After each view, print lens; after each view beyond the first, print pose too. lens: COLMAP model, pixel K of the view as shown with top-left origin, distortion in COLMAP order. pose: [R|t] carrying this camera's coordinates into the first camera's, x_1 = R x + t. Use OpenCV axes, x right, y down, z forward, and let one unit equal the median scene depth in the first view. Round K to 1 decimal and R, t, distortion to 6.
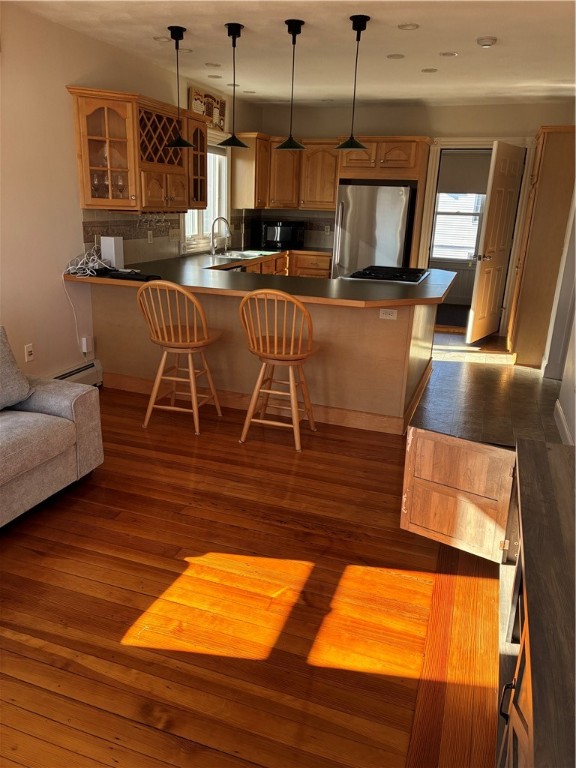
lens RADIAL K [[580.4, 0, 287.3], [0, 580.4, 381.0], [0, 0, 1]] dist [0.010465, -0.029706]
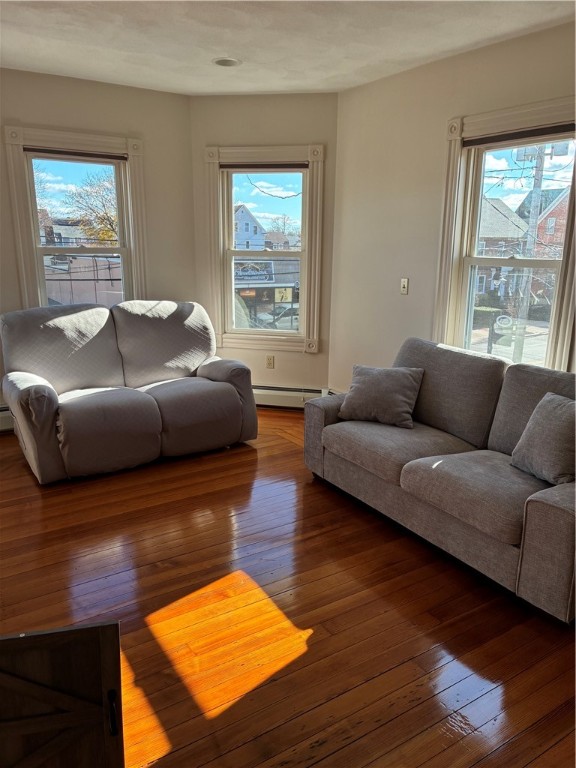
lens RADIAL K [[580.4, 0, 288.4], [0, 580.4, 385.3], [0, 0, 1]] dist [0.010465, -0.029706]
pose [[-0.622867, 0.142650, -0.769212, 0.512371], [-0.260888, 0.889079, 0.376132, -0.382346], [0.737546, 0.434959, -0.516562, 1.338451]]
